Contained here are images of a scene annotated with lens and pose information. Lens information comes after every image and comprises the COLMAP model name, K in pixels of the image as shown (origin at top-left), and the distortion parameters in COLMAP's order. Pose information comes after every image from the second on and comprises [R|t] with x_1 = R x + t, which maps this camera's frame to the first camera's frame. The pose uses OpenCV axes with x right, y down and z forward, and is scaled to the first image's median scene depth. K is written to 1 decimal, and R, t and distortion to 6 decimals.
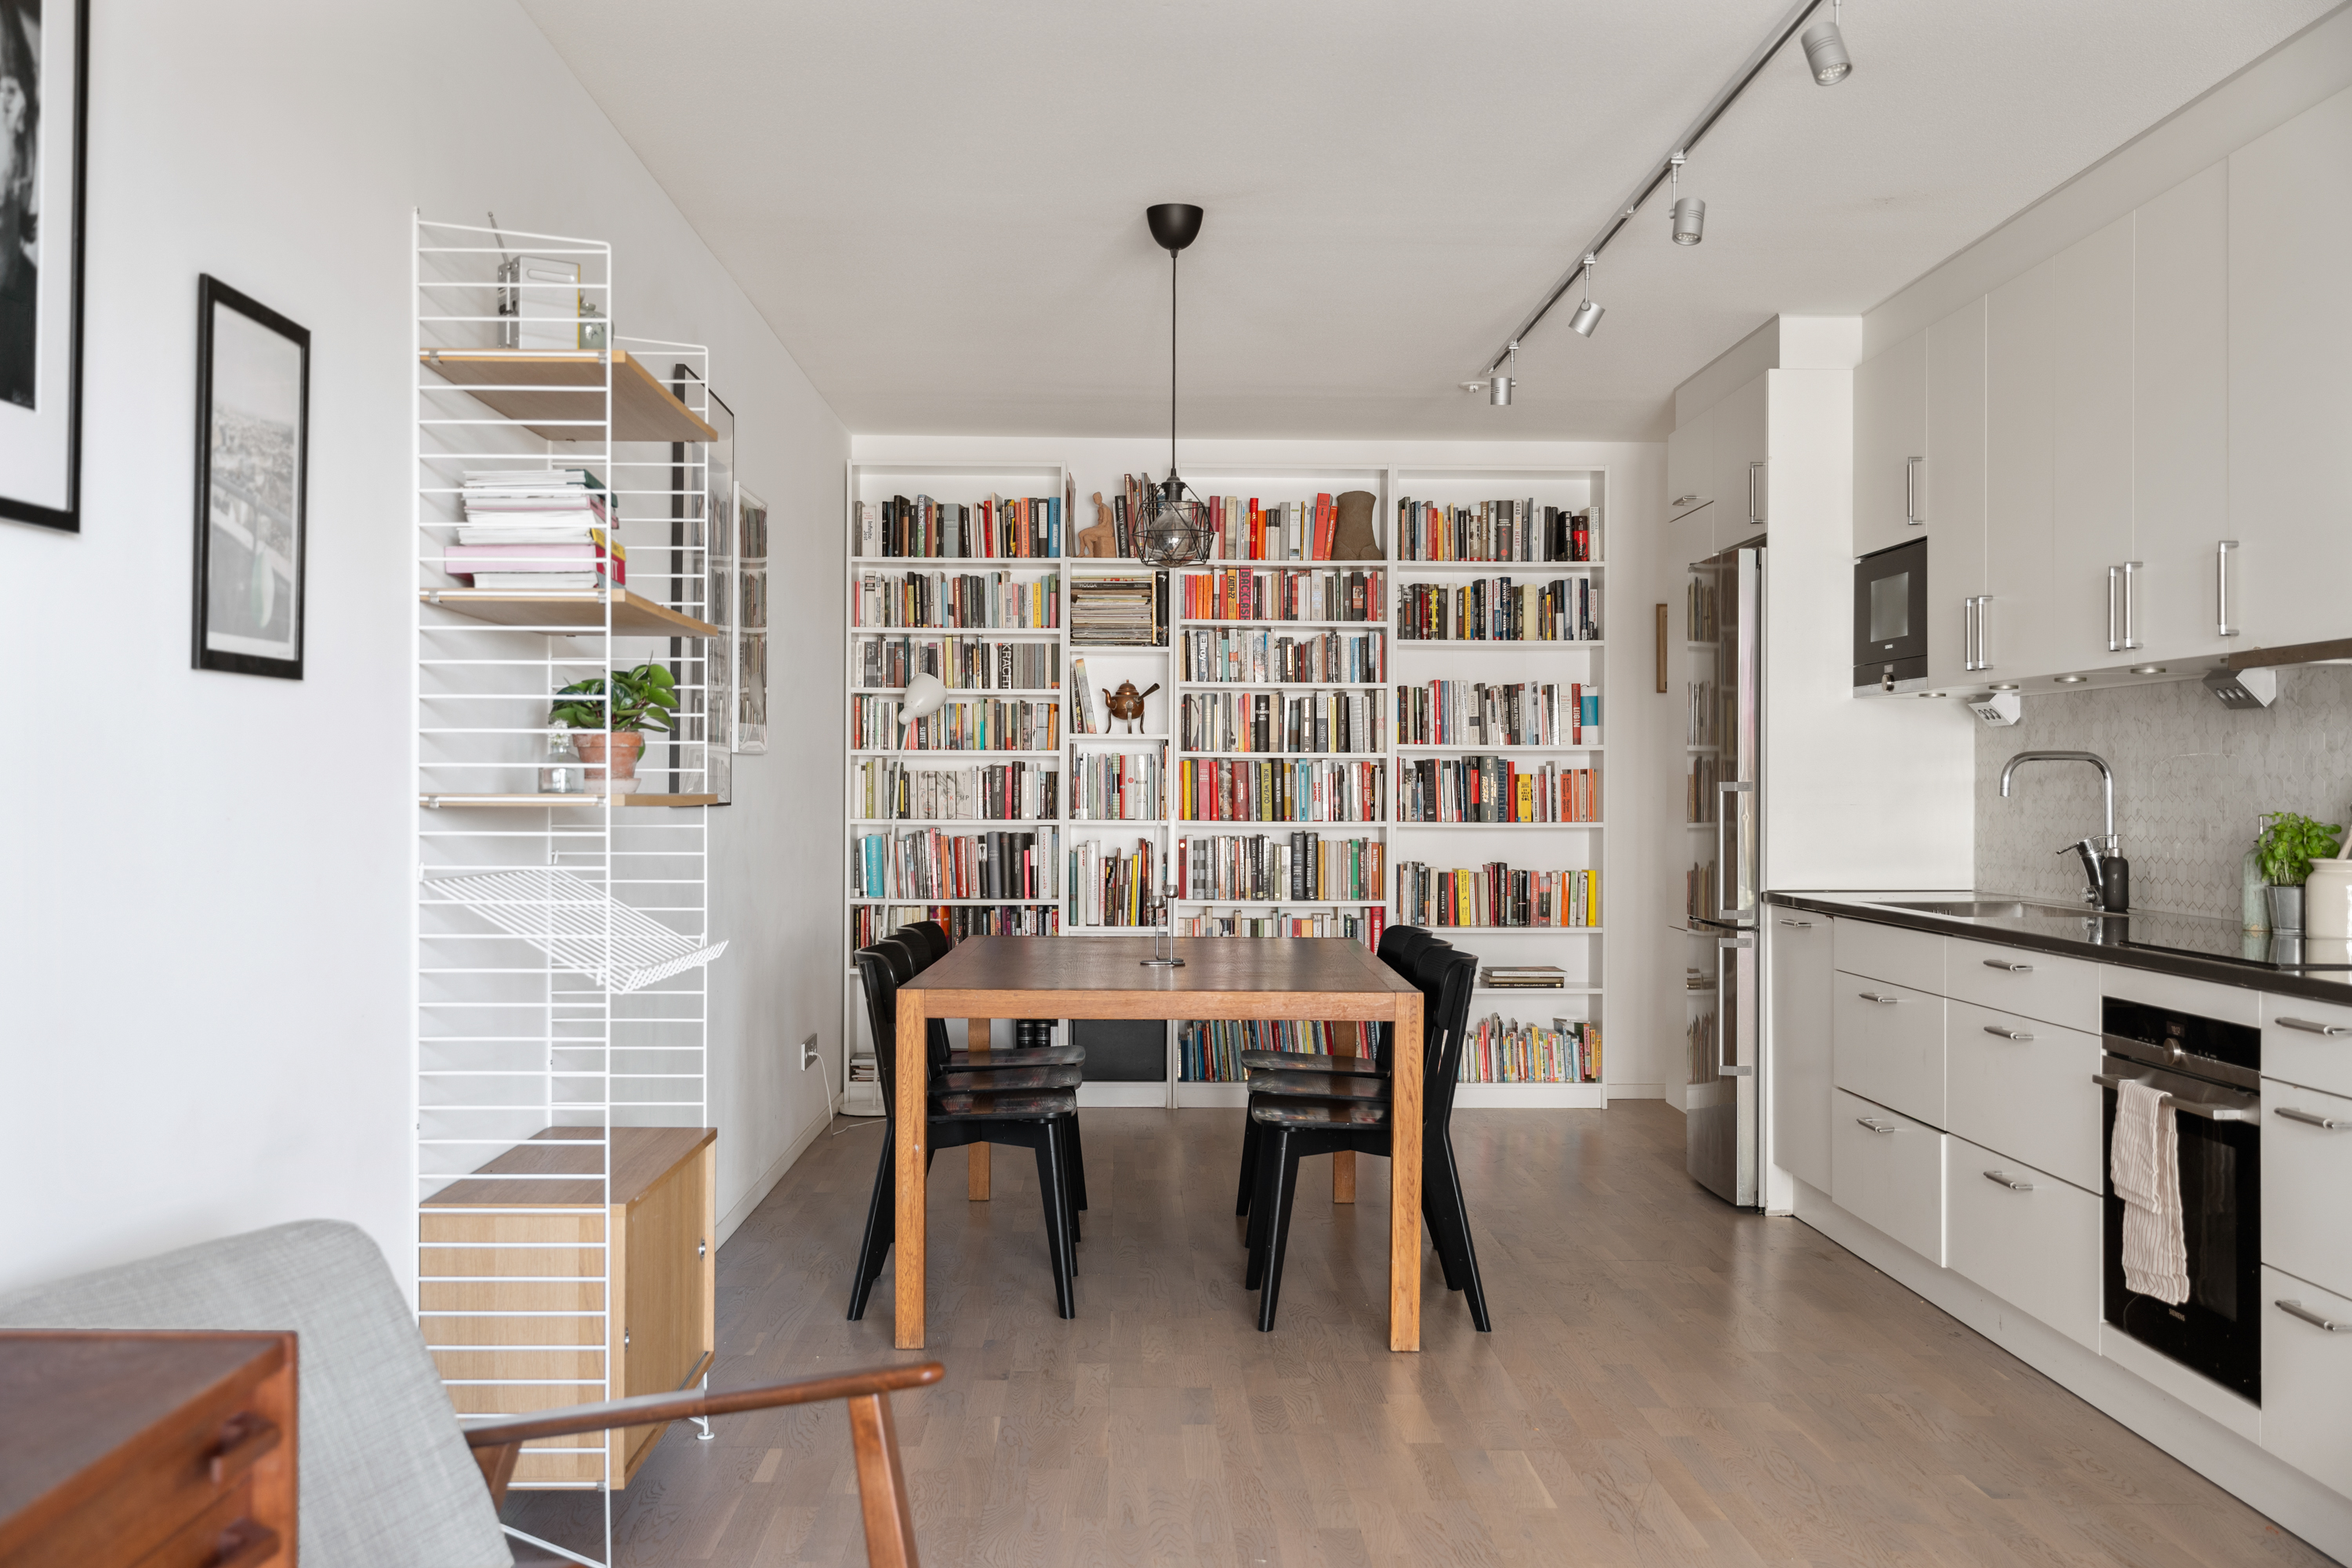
lens RADIAL K [[2333.7, 0, 1171.5], [0, 2333.7, 779.7], [0, 0, 1]] dist [0.002728, 0.000000]
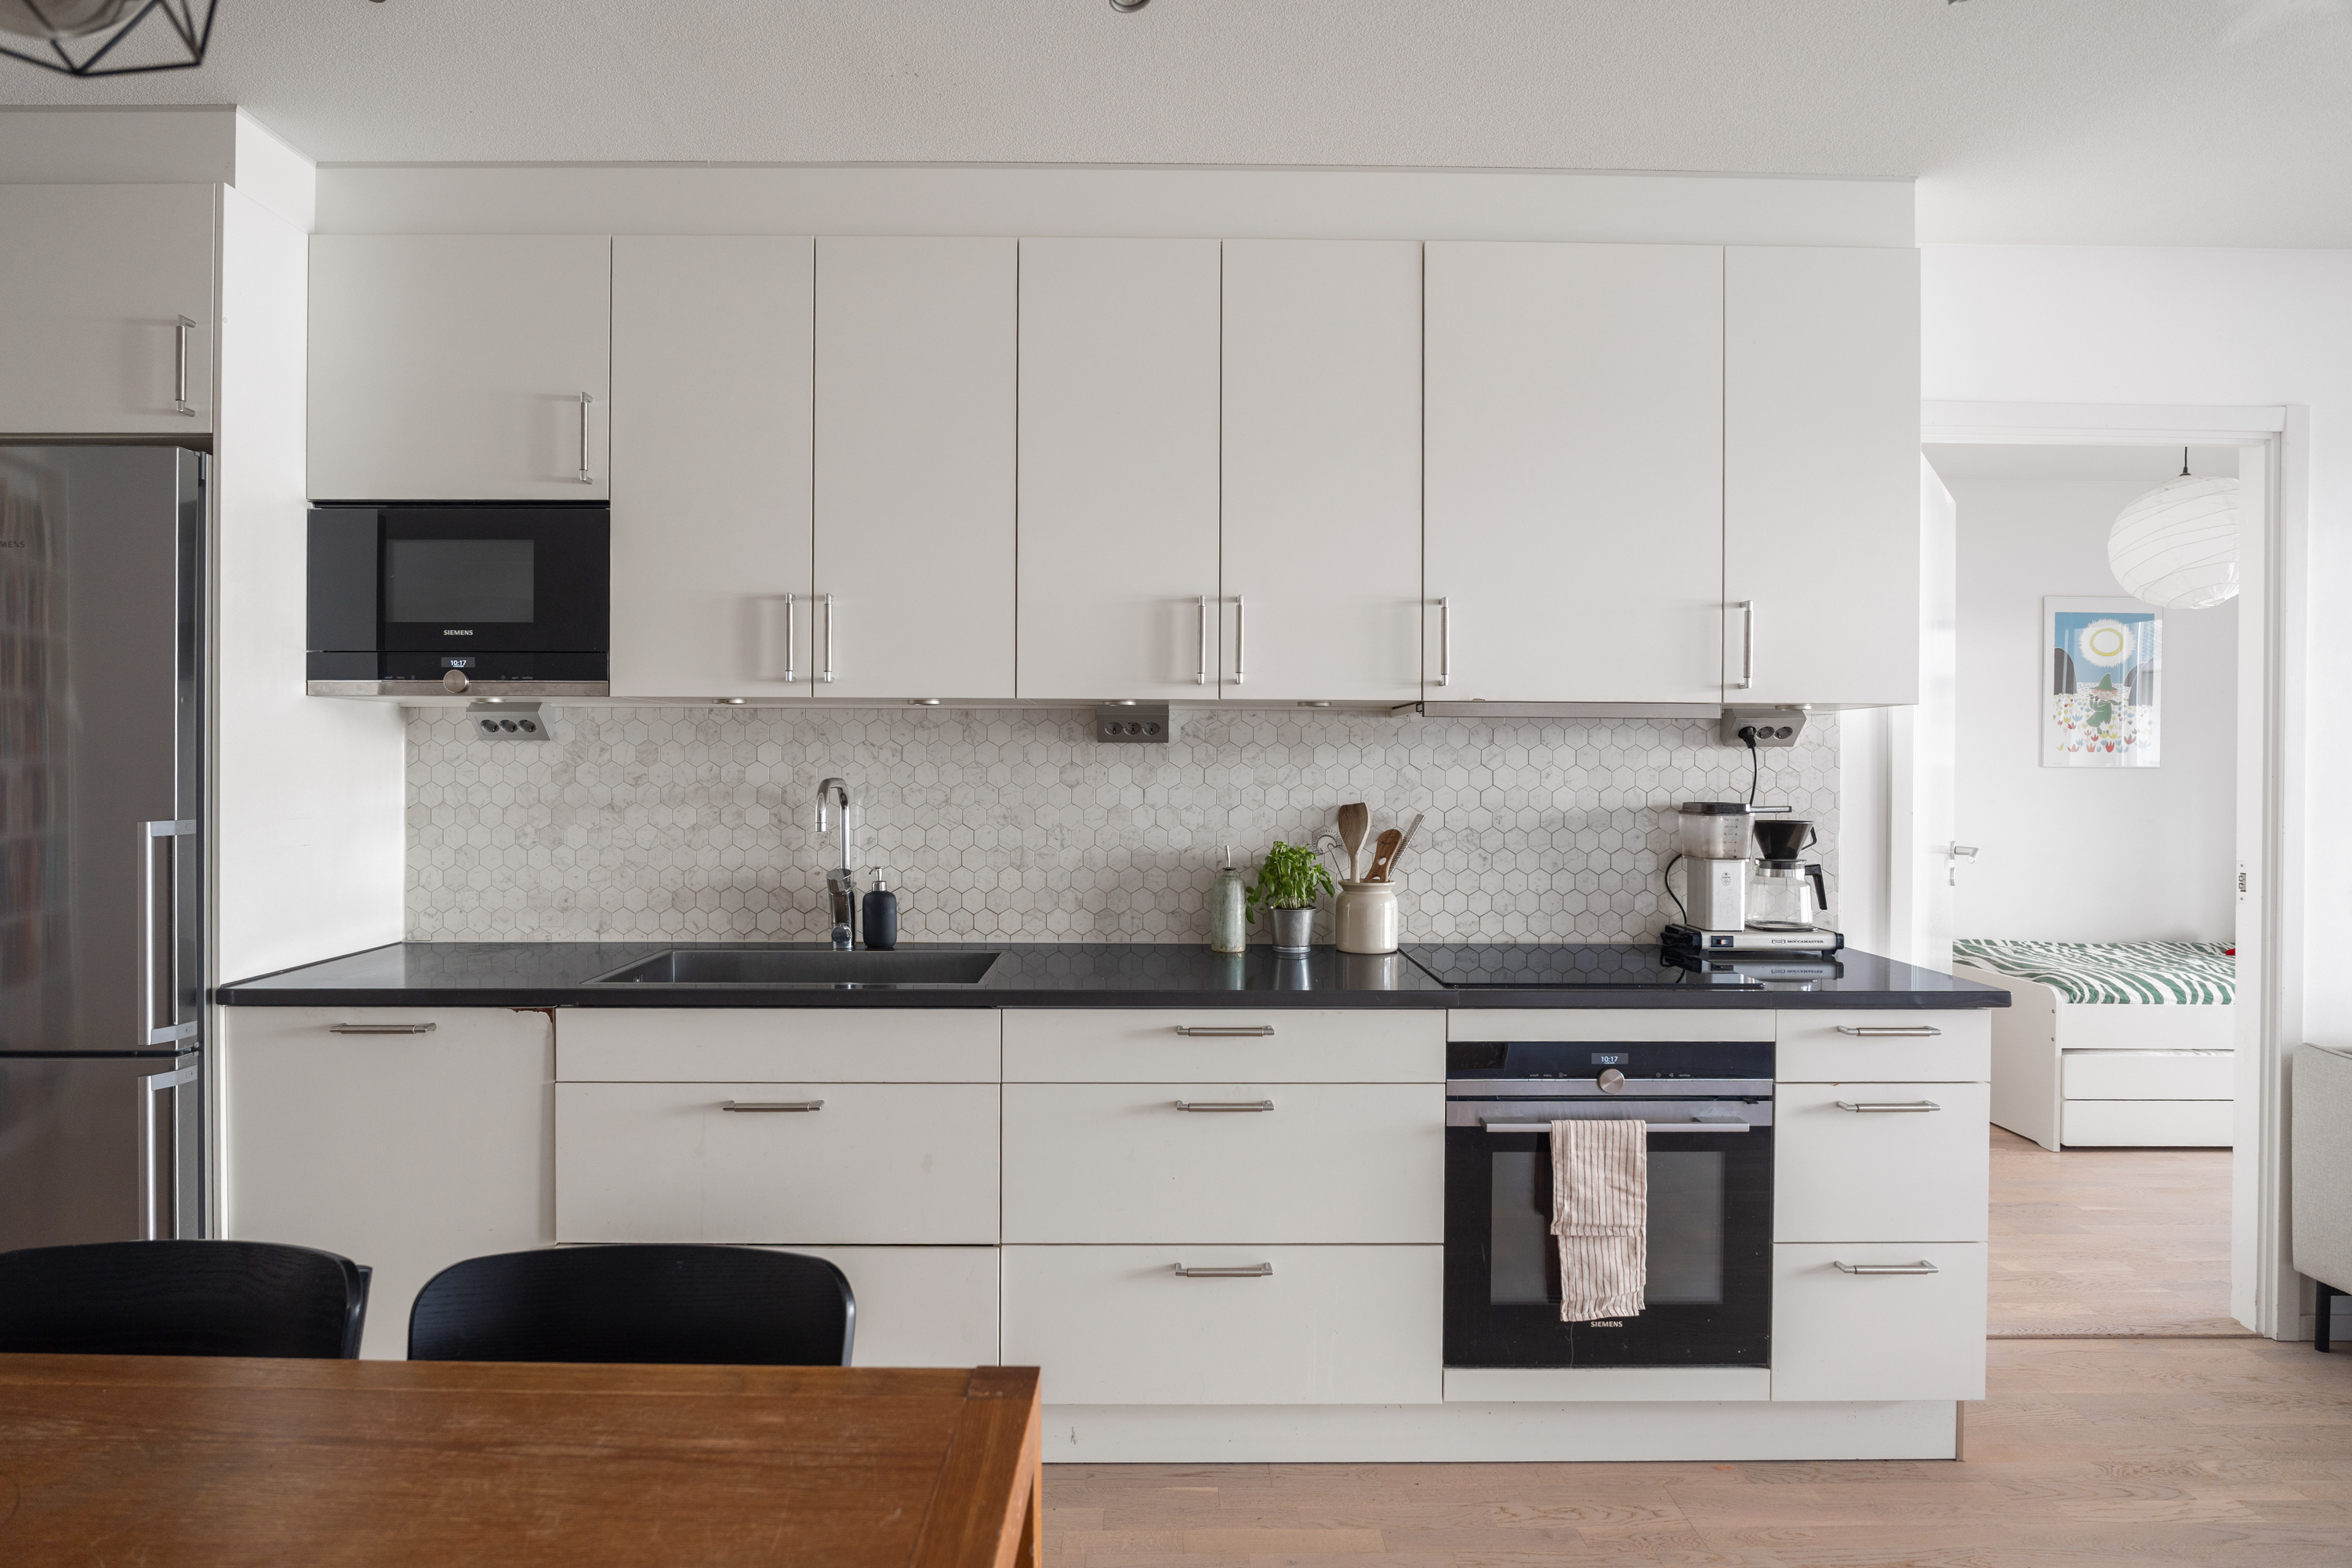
lens RADIAL K [[1305.9, 0, 1152.9], [0, 1305.9, 774.0], [0, 0, 1]] dist [-0.013872, -0.003023]
pose [[0.014363, -0.011121, 0.999835, -0.102877], [-0.007441, 0.999909, 0.011229, -0.017667], [-0.999869, -0.007601, 0.014279, 0.748728]]
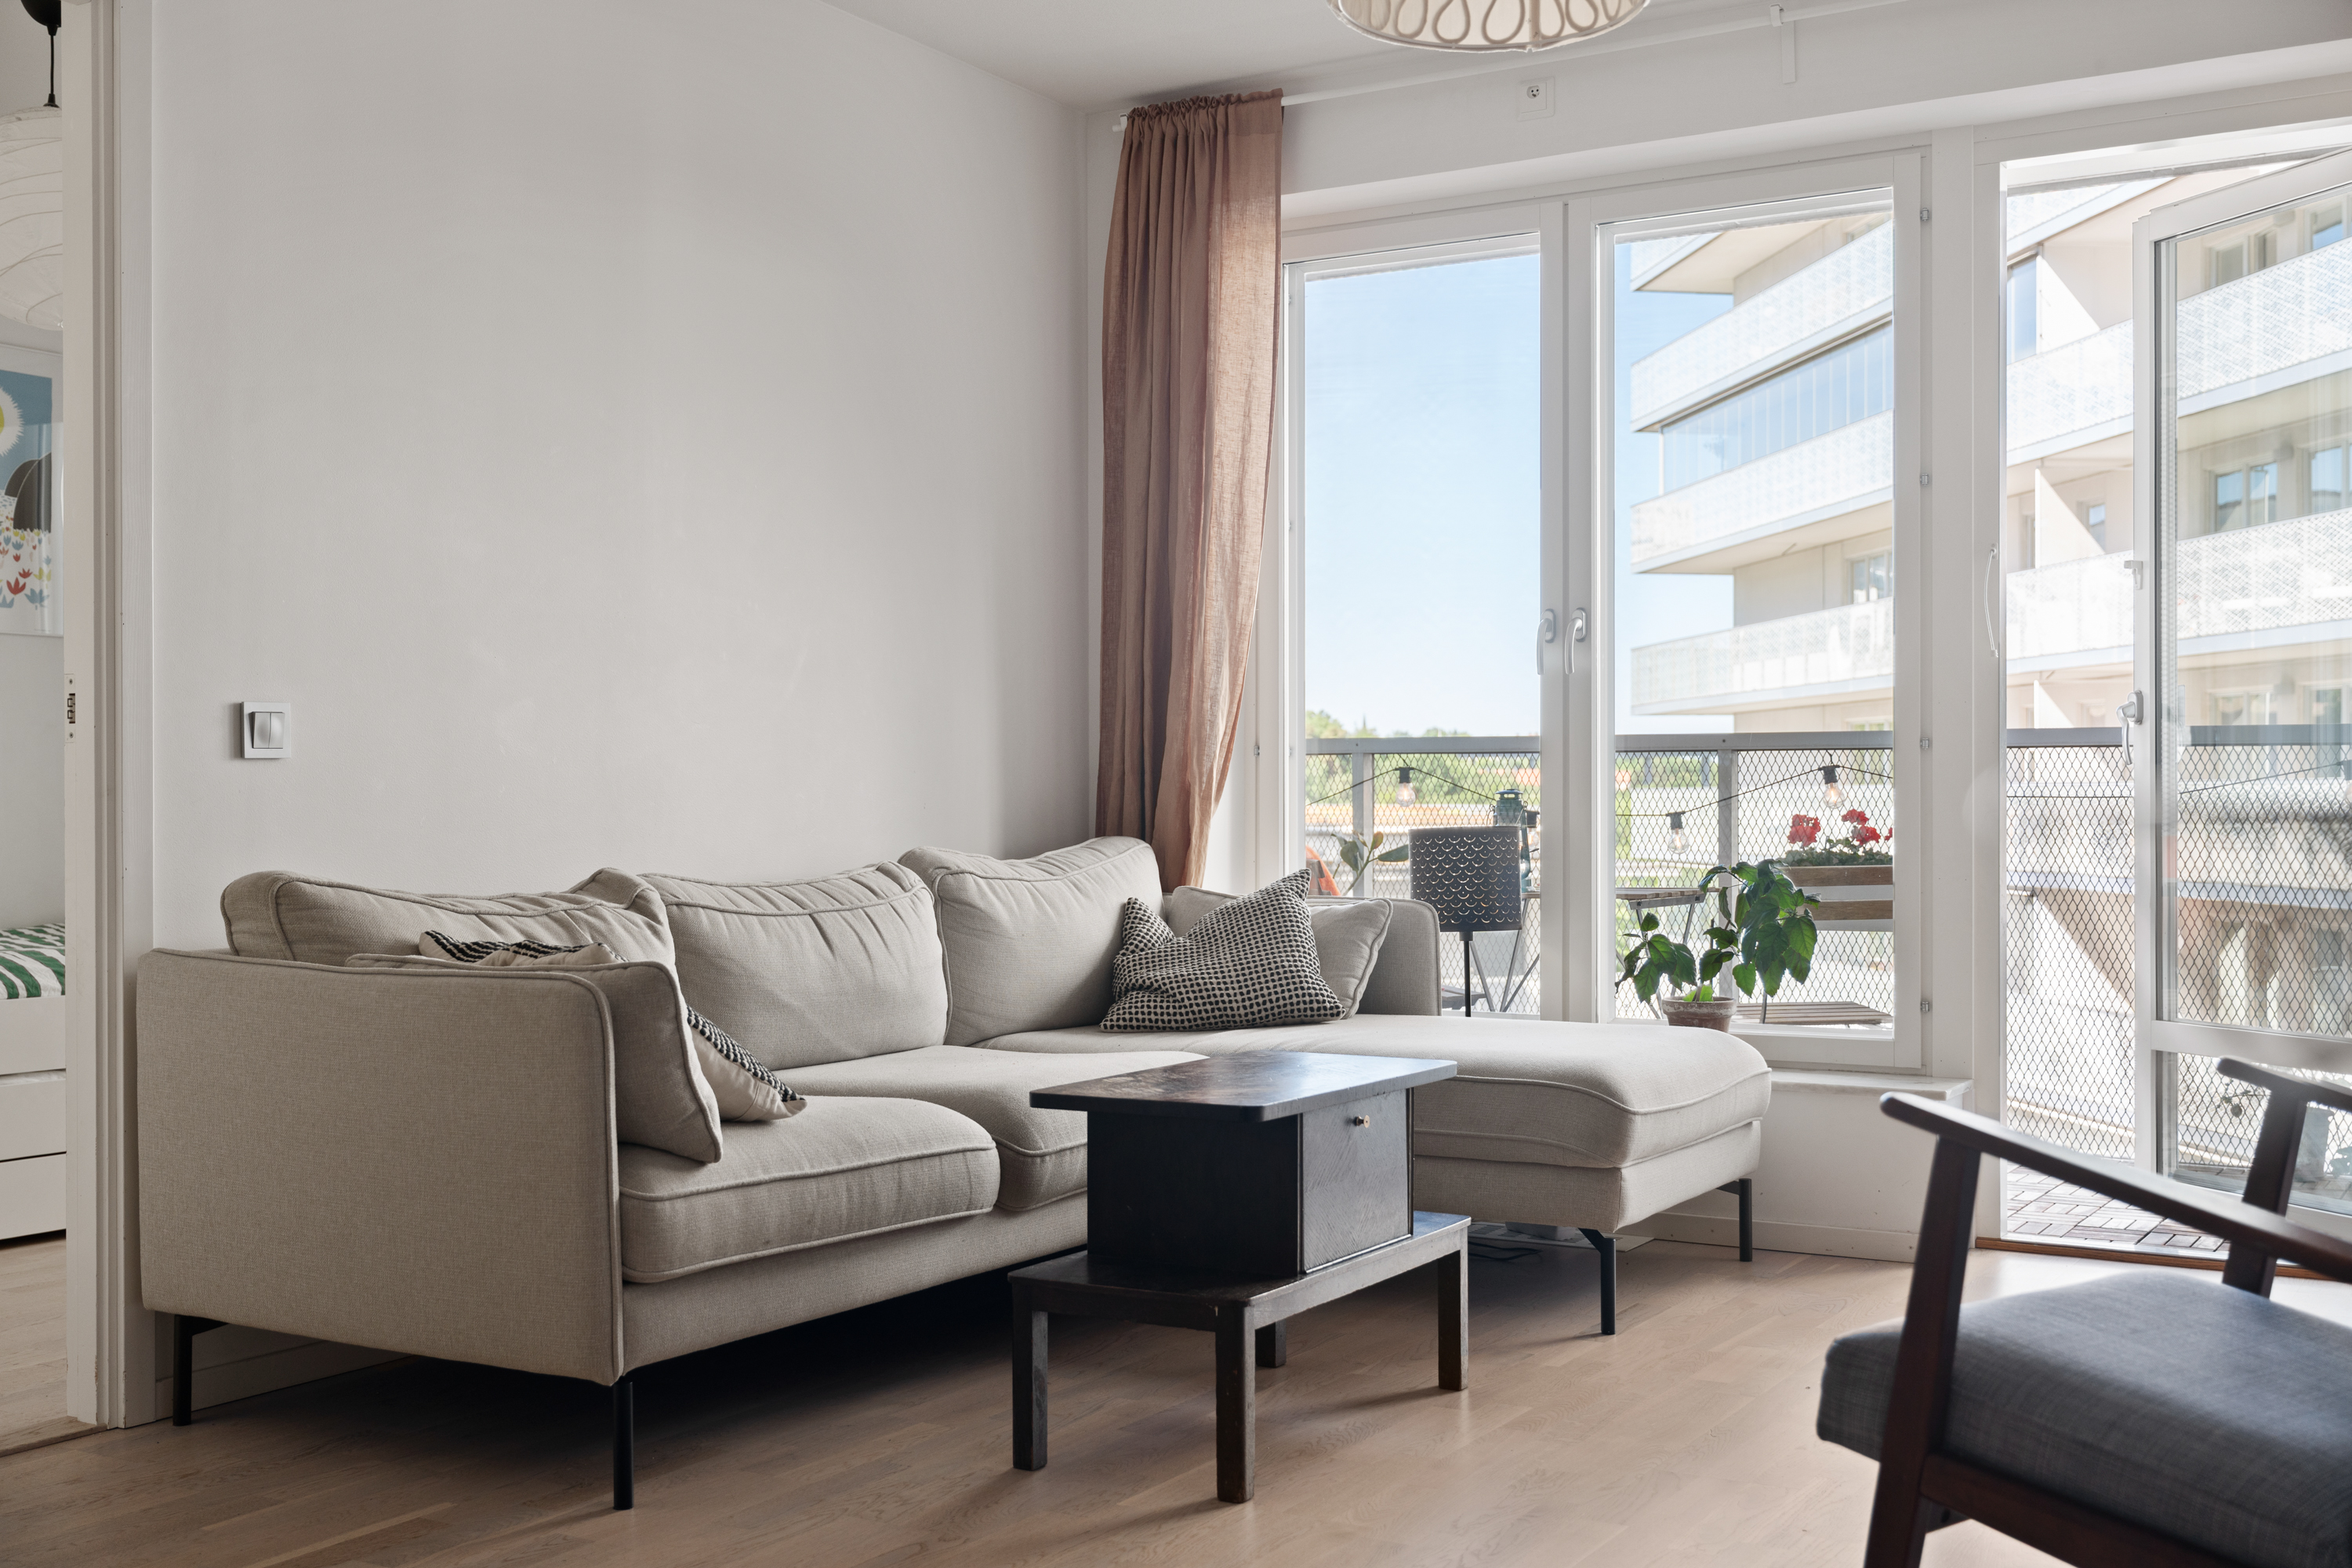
lens RADIAL K [[2486.8, 0, 1157.6], [0, 2486.8, 803.9], [0, 0, 1]] dist [0.020584, 0.000000]
pose [[-0.845723, -0.003898, 0.533608, -0.133524], [-0.003126, 0.999992, 0.002350, 0.043773], [-0.533613, 0.000320, -0.845729, 0.702896]]
